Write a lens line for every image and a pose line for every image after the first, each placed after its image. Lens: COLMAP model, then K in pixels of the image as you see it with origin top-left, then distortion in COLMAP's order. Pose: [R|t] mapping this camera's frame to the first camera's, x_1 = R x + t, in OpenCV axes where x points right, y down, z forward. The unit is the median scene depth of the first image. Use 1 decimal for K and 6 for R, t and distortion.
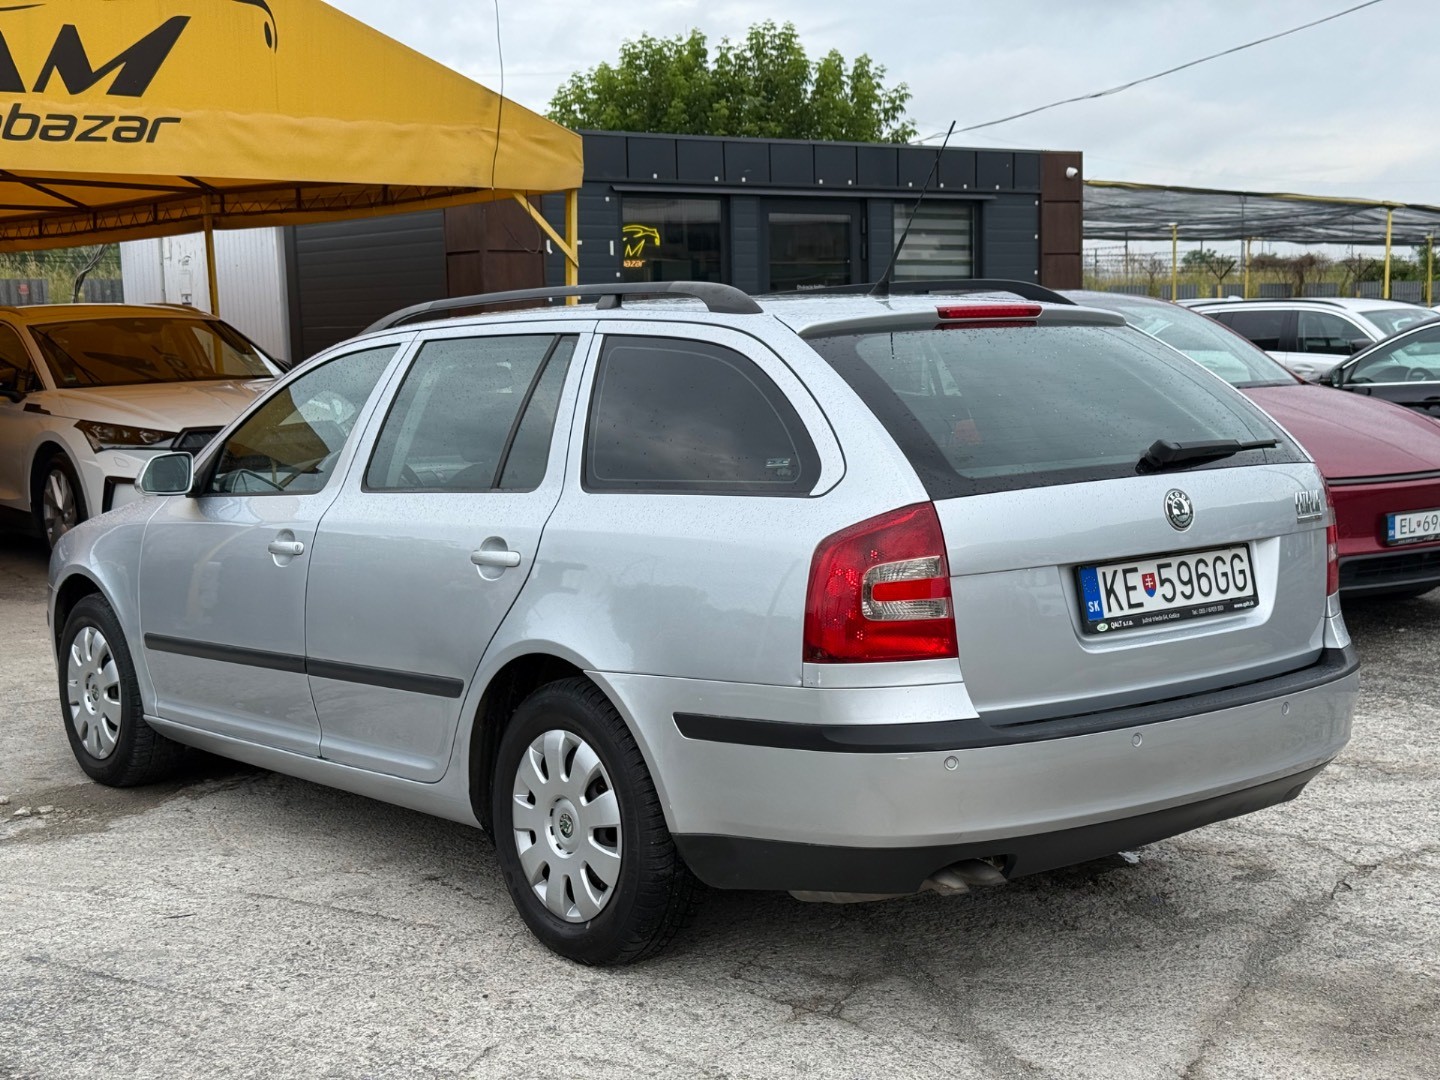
lens RADIAL K [[2006.5, 0, 708.7], [0, 2006.5, 544.6], [0, 0, 1]] dist [0.121258, 0.000000]
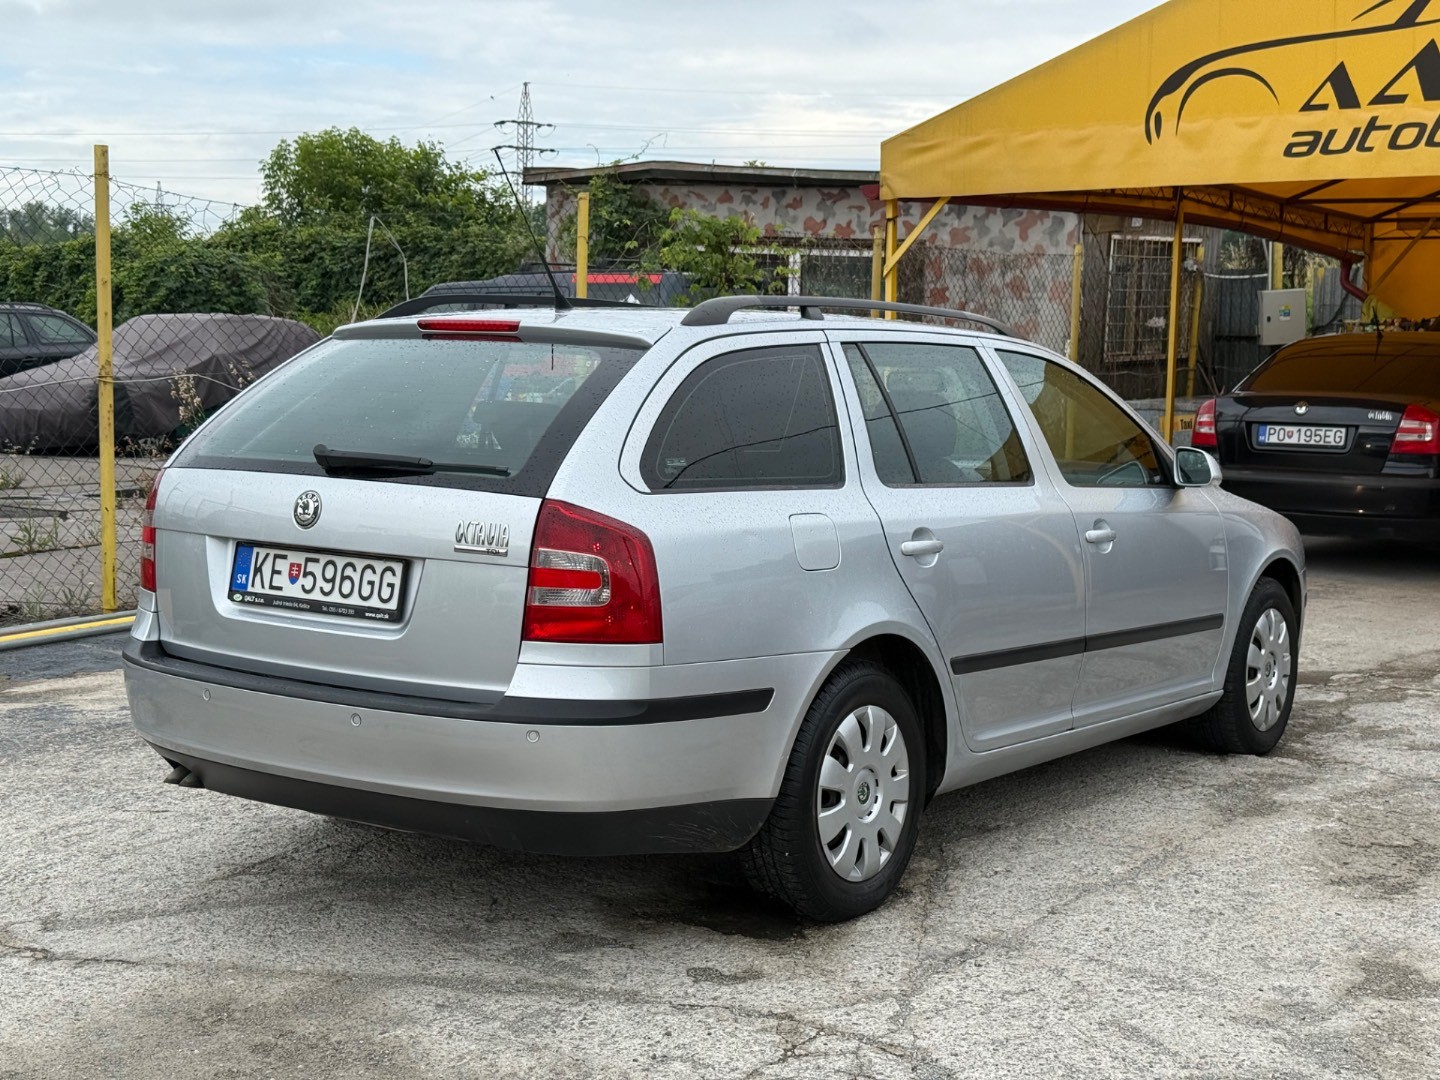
lens RADIAL K [[2006.5, 0, 714.7], [0, 2006.5, 532.0], [0, 0, 1]] dist [0.121258, 0.000000]
pose [[0.272400, 0.121951, -0.954424, 0.554954], [-0.123831, 0.988130, 0.090916, -0.054740], [0.954182, 0.093422, 0.284268, 0.375837]]
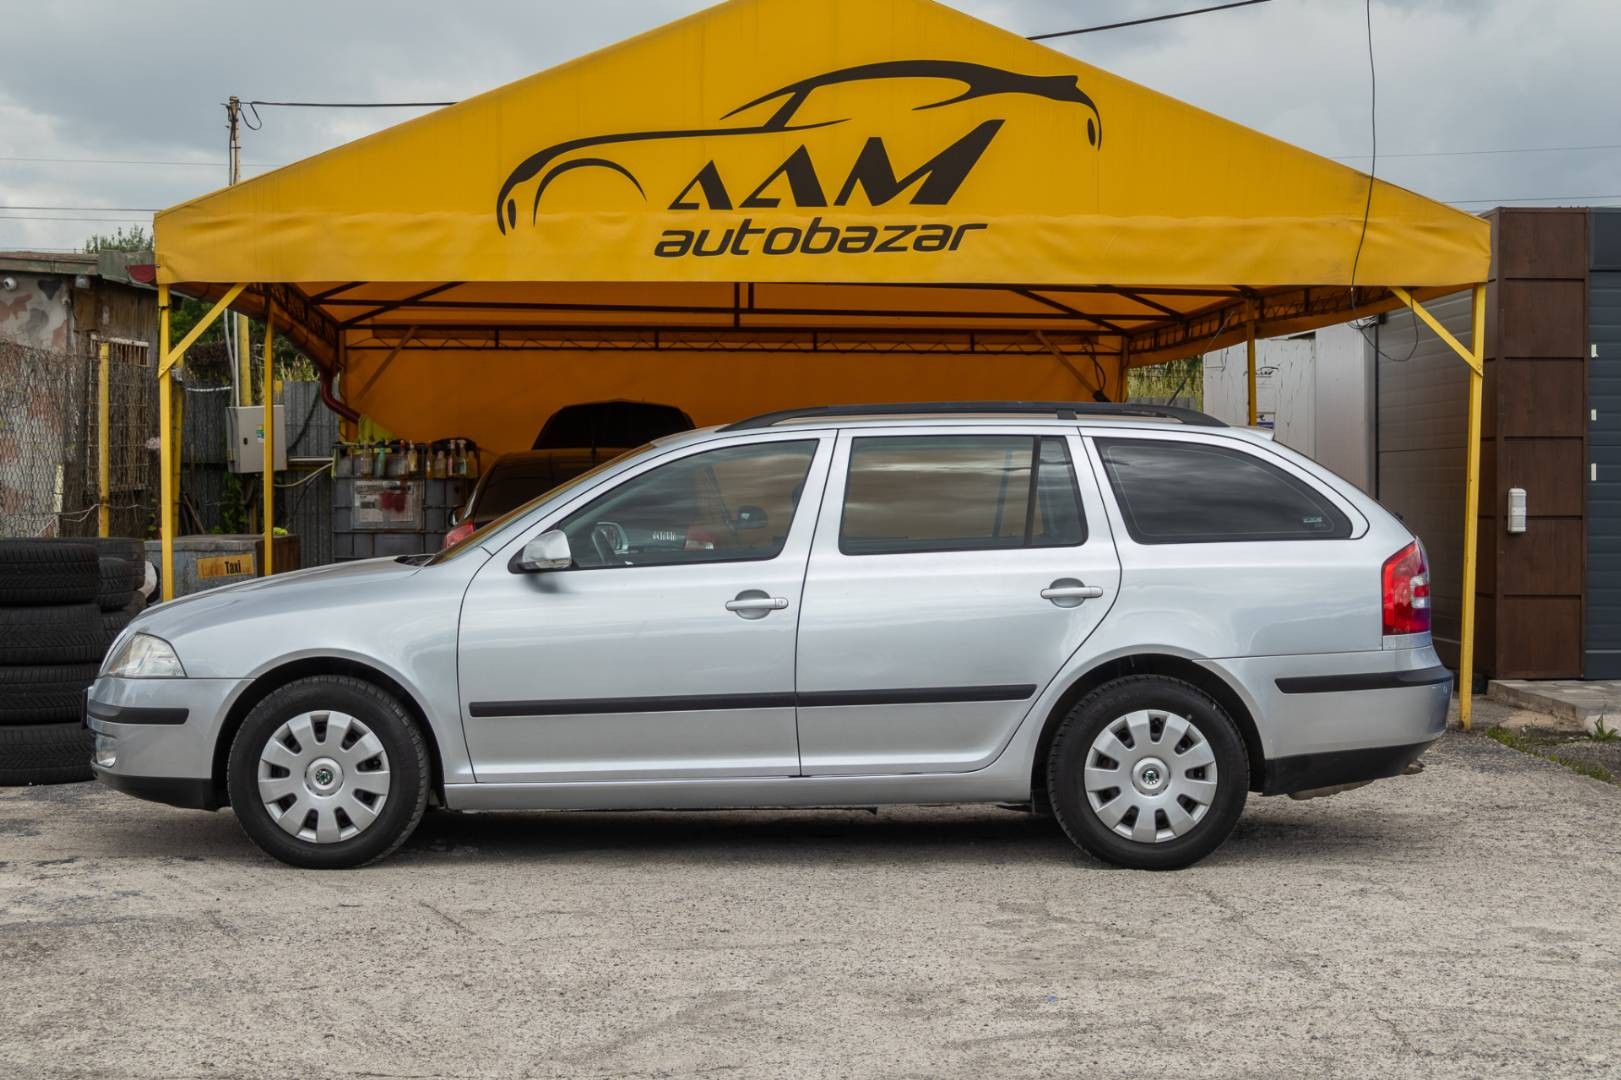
lens RADIAL K [[2792.1, 0, 794.5], [0, 2792.1, 540.9], [0, 0, 1]] dist [-0.026304, 0.000000]
pose [[0.810628, 0.033938, -0.584577, 0.452195], [-0.081624, 0.995121, -0.055415, 0.018822], [0.579845, 0.092636, 0.809443, -0.101014]]
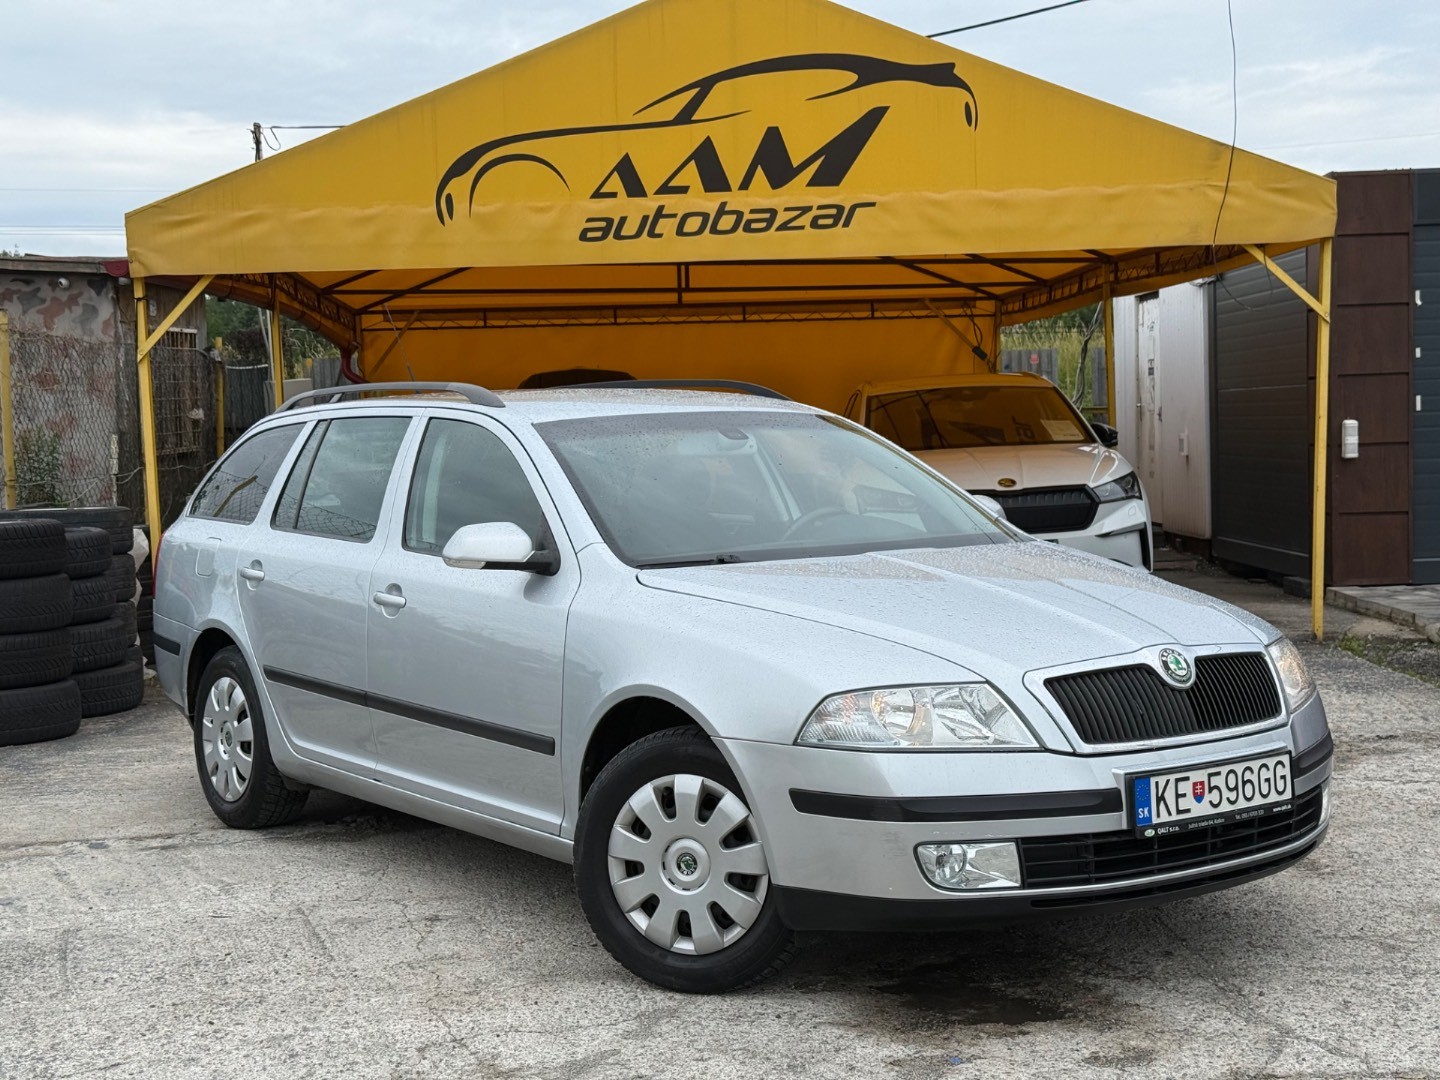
lens RADIAL K [[2006.5, 0, 715.4], [0, 2006.5, 549.9], [0, 0, 1]] dist [0.121258, 0.000000]
pose [[0.799360, 0.036591, -0.599737, 0.322530], [-0.052334, 0.998591, -0.008827, -0.014870], [0.598569, 0.038443, 0.800149, 0.117799]]
